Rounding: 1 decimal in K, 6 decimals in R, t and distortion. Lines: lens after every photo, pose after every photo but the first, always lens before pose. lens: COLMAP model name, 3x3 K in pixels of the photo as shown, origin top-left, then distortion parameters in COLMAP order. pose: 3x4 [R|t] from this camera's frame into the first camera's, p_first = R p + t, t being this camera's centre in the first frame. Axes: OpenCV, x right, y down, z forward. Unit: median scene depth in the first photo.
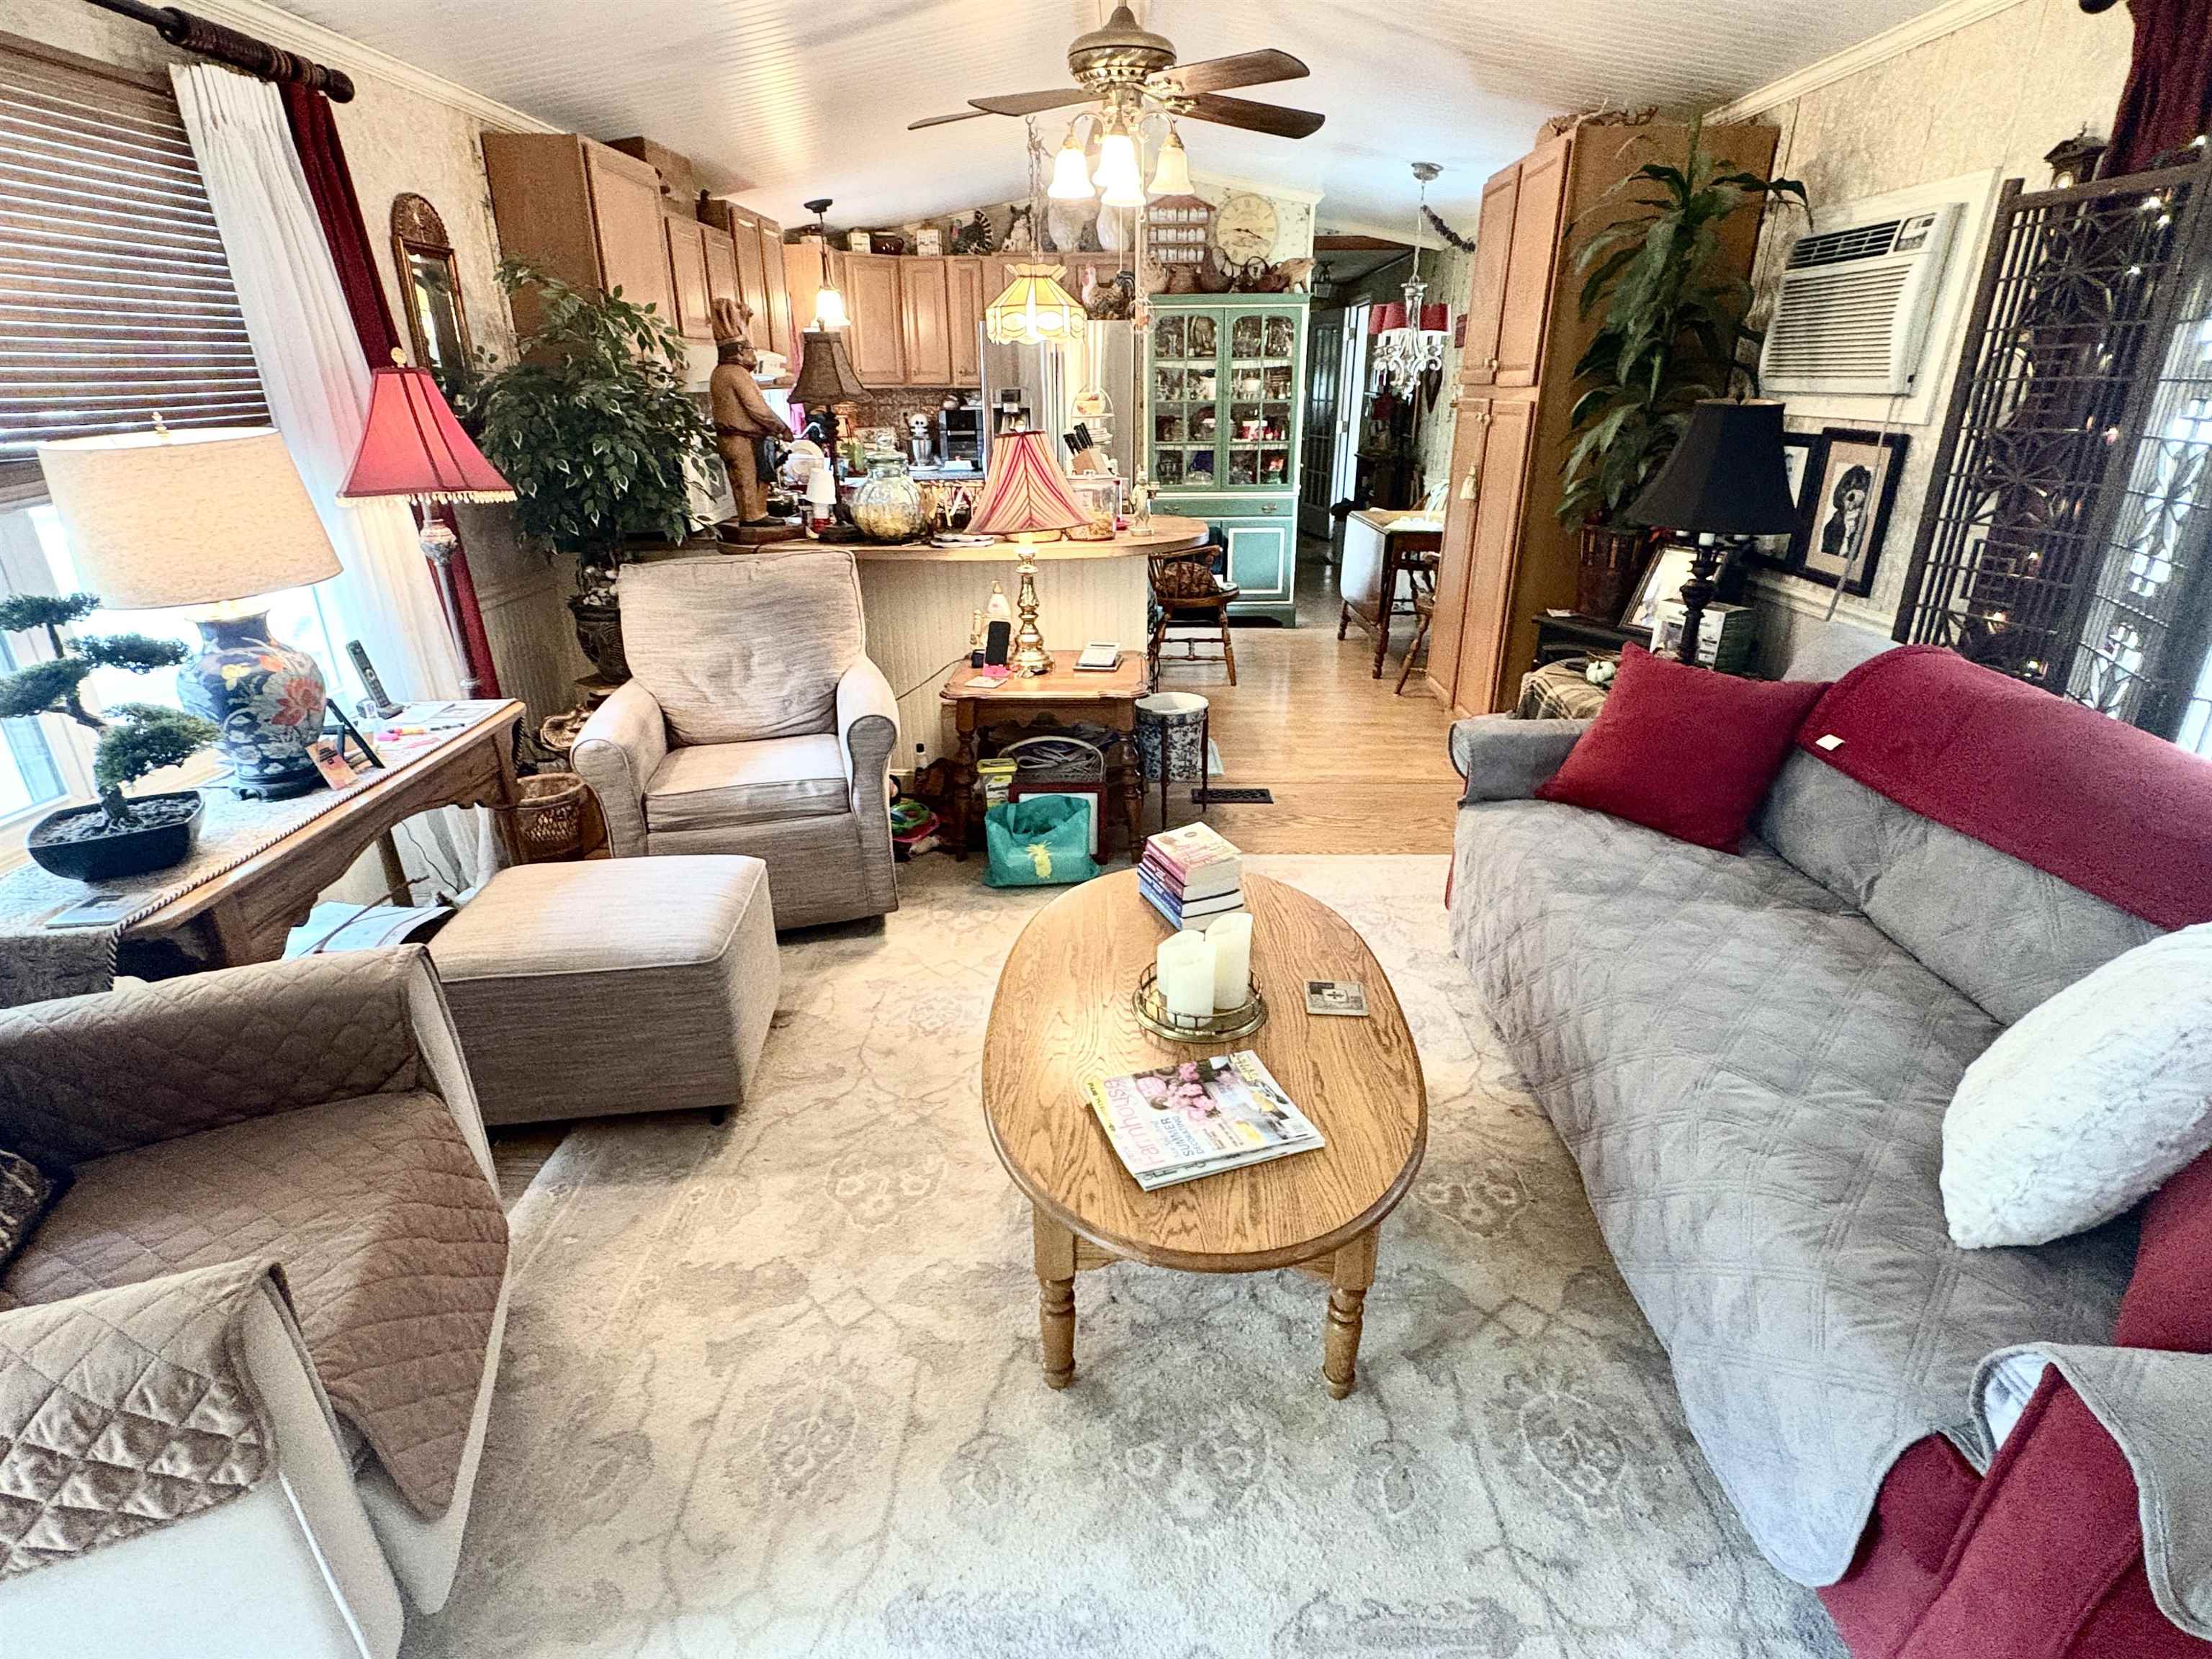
lens RADIAL K [[1088.4, 0, 1112.0], [0, 1088.4, 828.1], [0, 0, 1]] dist [-0.003592, 0.003188]
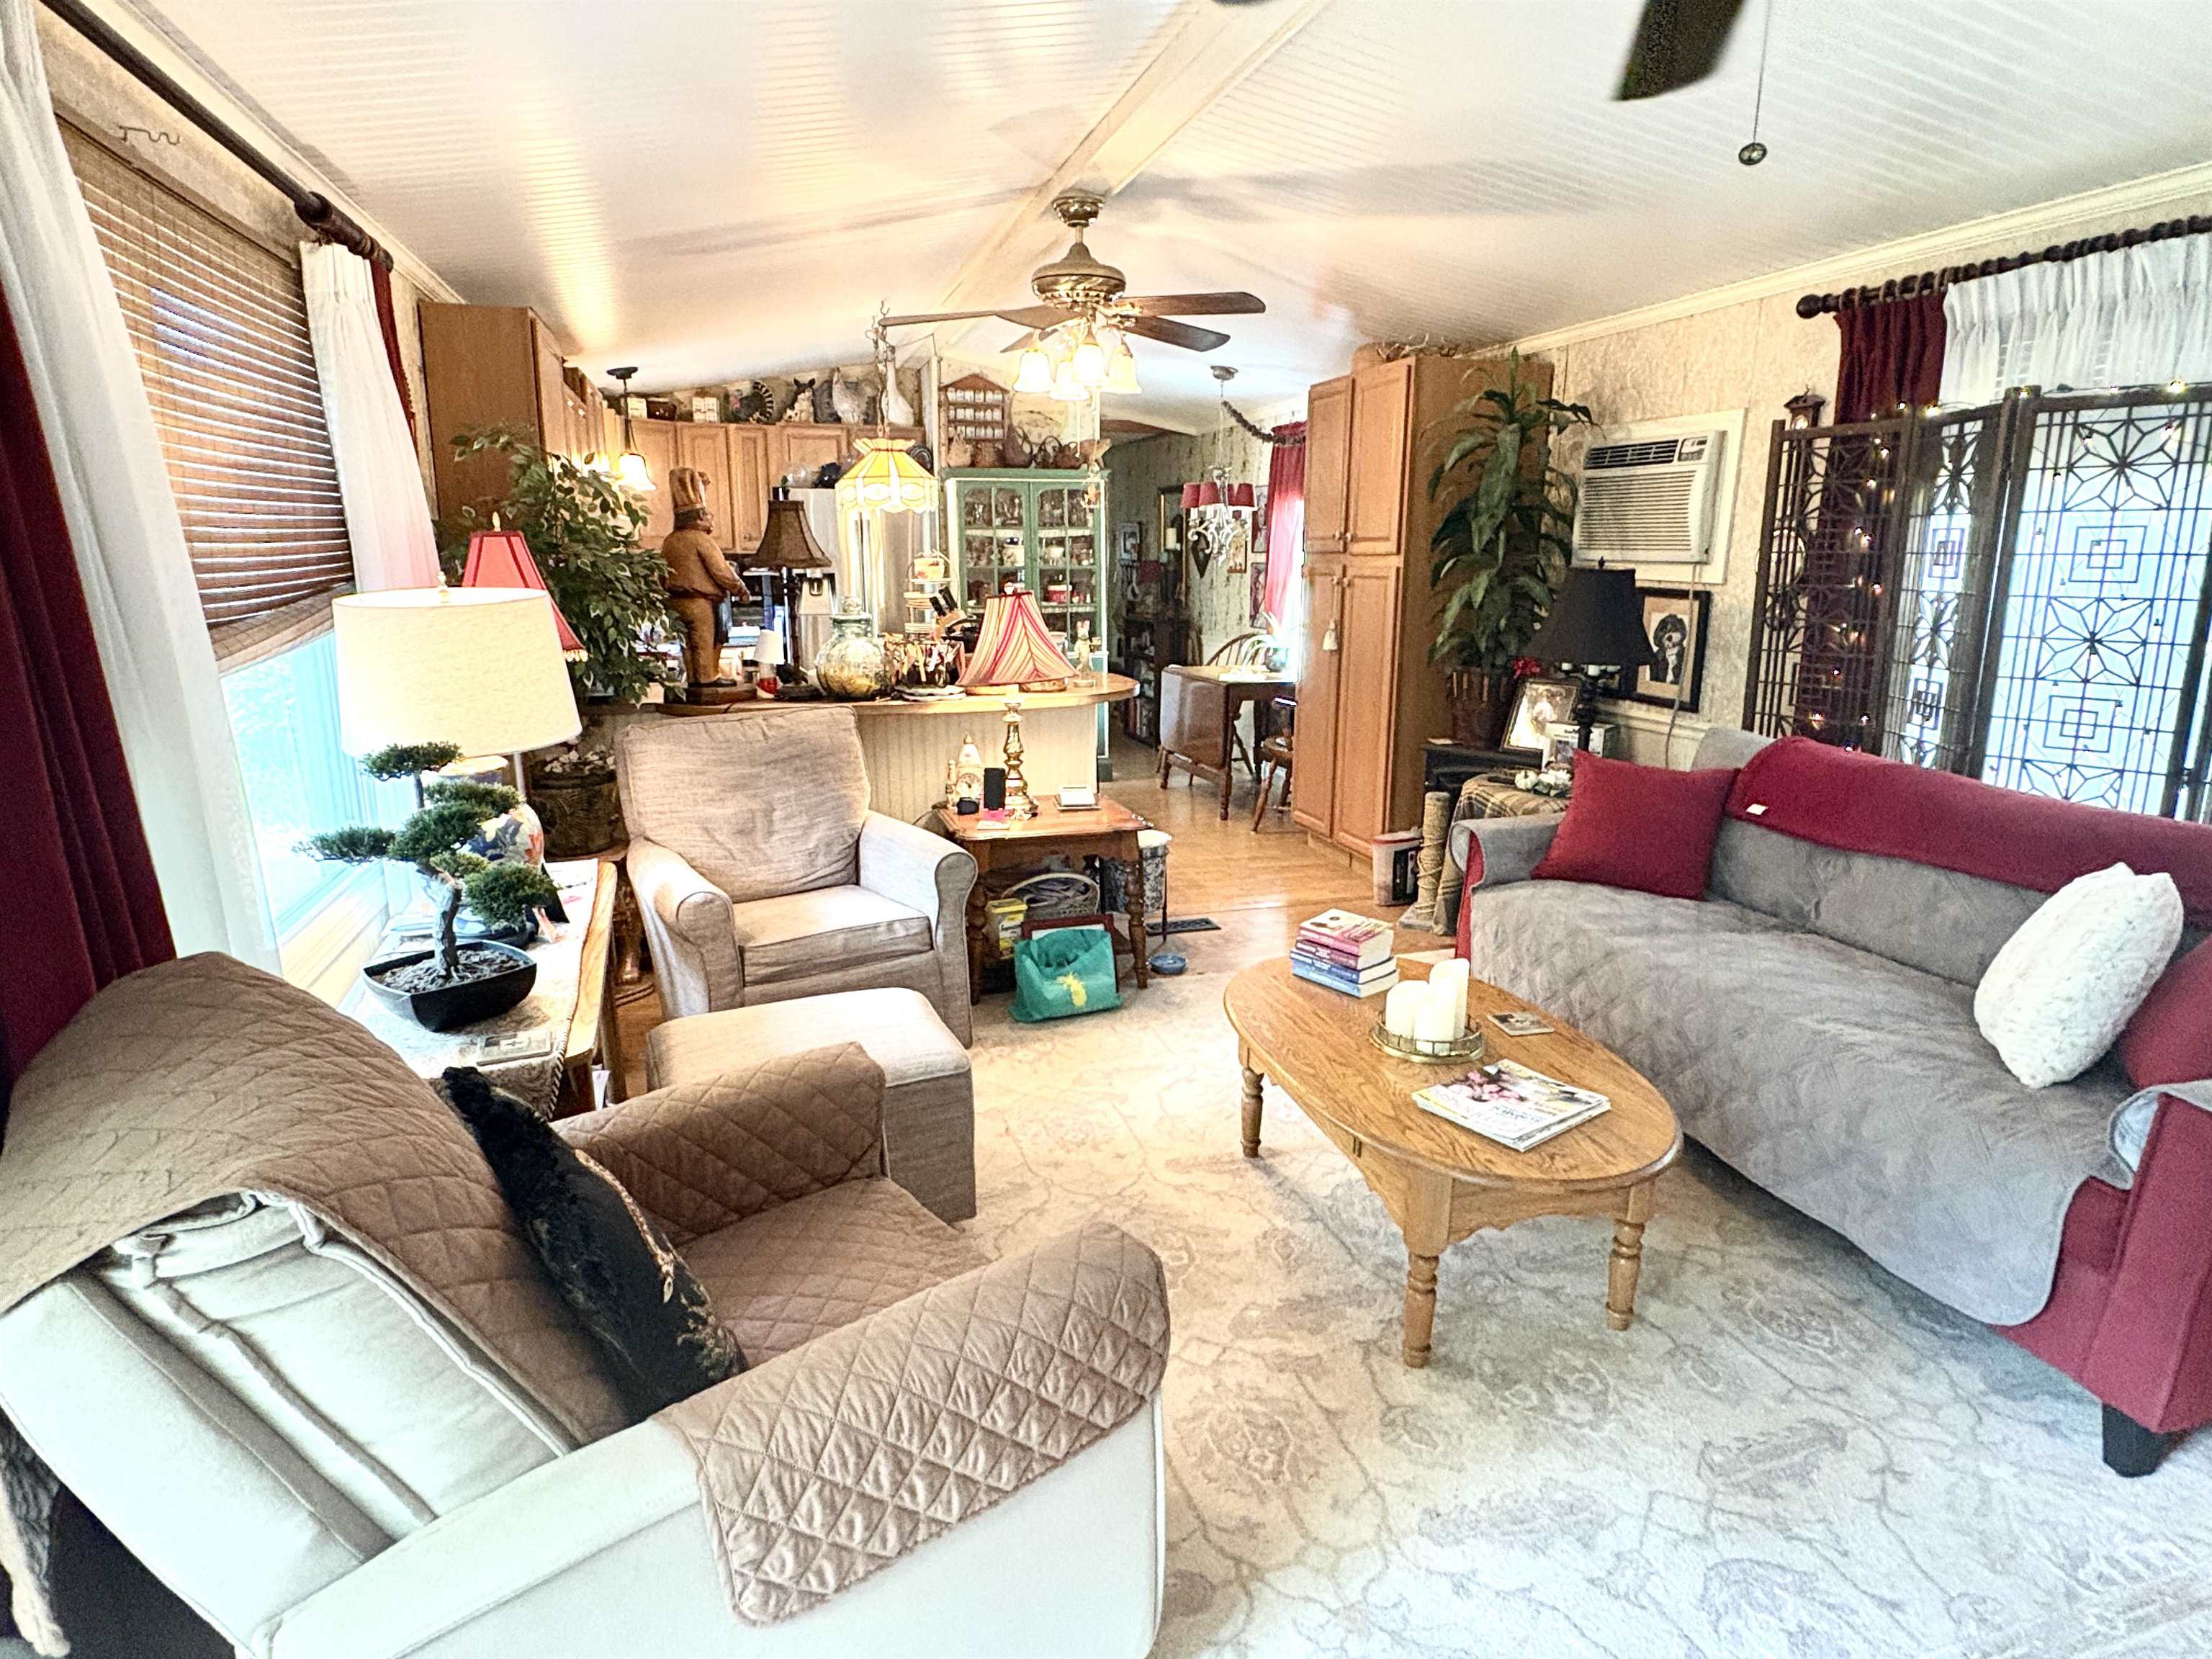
lens RADIAL K [[1220.7, 0, 1106.1], [0, 1220.7, 827.5], [0, 0, 1]] dist [-0.003279, 0.004508]
pose [[0.952789, -0.061104, 0.297422, -0.377759], [0.109069, 0.983038, -0.147444, 0.052791], [-0.283368, 0.172922, 0.943292, -0.125955]]
